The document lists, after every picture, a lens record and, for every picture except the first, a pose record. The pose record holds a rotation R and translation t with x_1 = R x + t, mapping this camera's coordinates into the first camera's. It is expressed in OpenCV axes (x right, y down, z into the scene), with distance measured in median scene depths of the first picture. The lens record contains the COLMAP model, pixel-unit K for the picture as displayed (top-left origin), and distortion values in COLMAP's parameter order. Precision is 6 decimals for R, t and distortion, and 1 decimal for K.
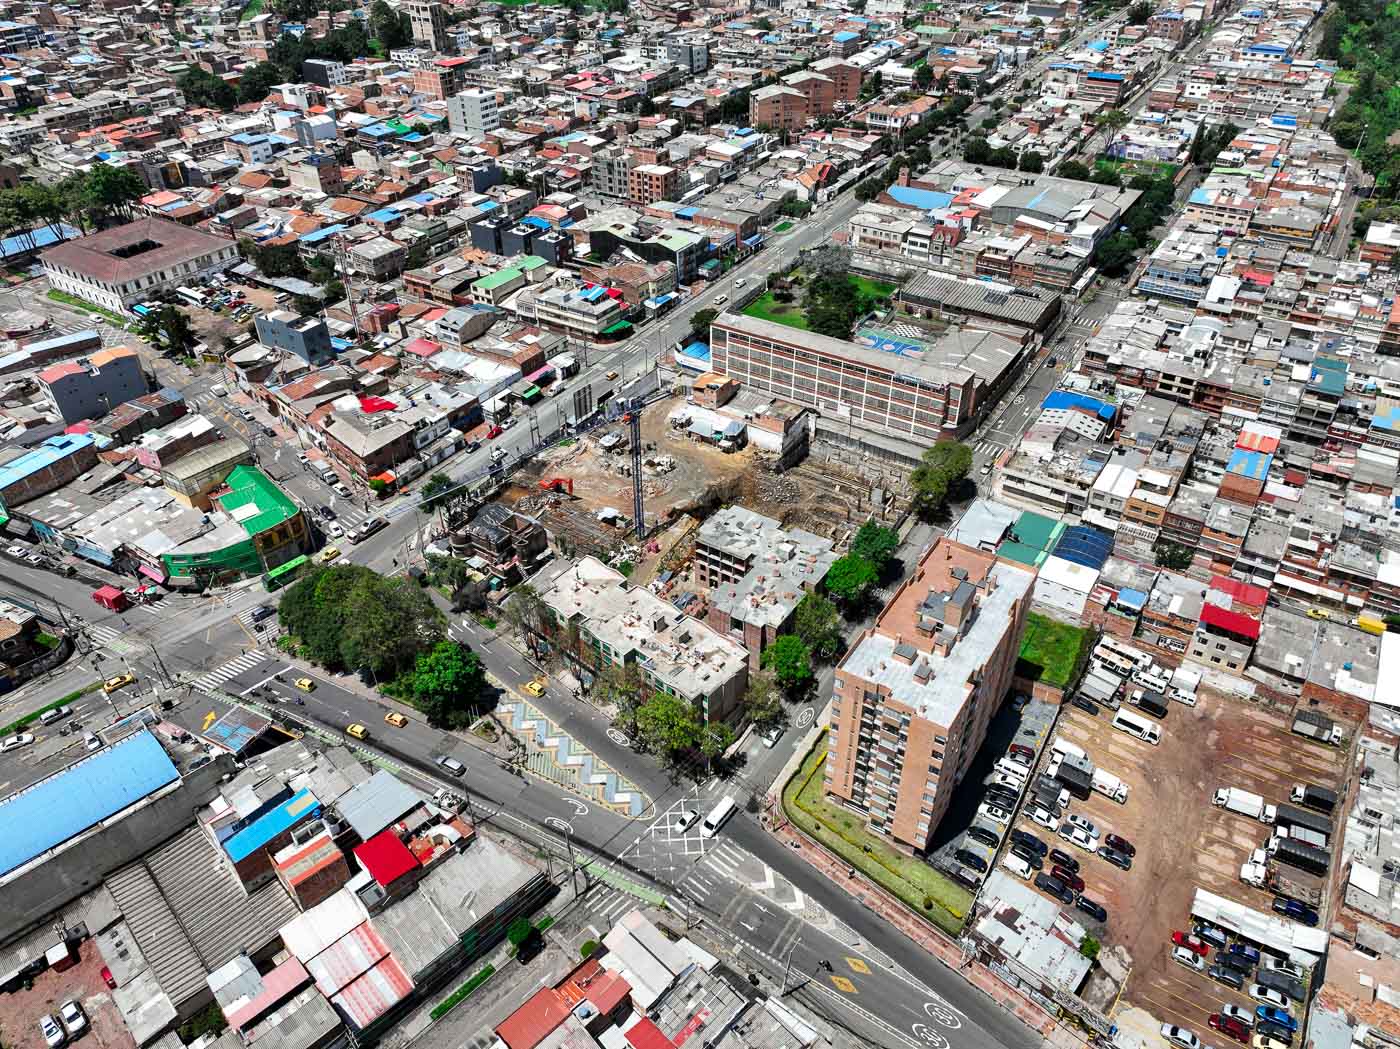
lens RADIAL K [[977.3, 0, 707.6], [0, 977.3, 530.2], [0, 0, 1]] dist [-0.002947, 0.015263]
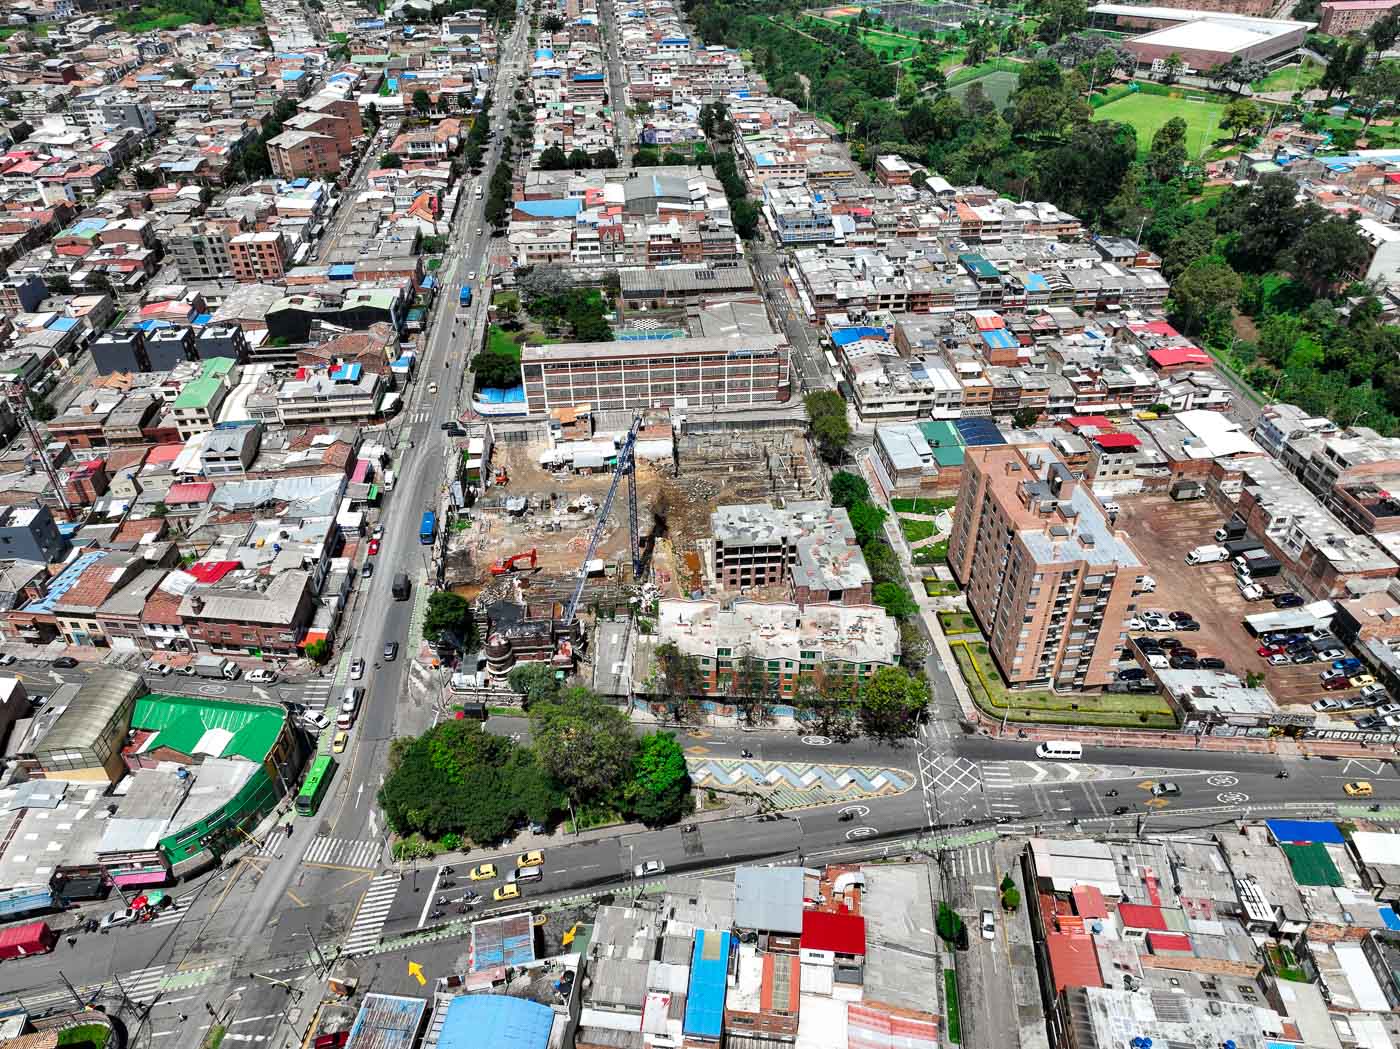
lens RADIAL K [[977.3, 0, 707.6], [0, 977.3, 530.2], [0, 0, 1]] dist [-0.002947, 0.015263]
pose [[0.778555, -0.360712, 0.513555, -0.418508], [0.372409, 0.924207, 0.084571, -0.076003], [-0.505137, 0.125410, 0.853879, 0.124649]]
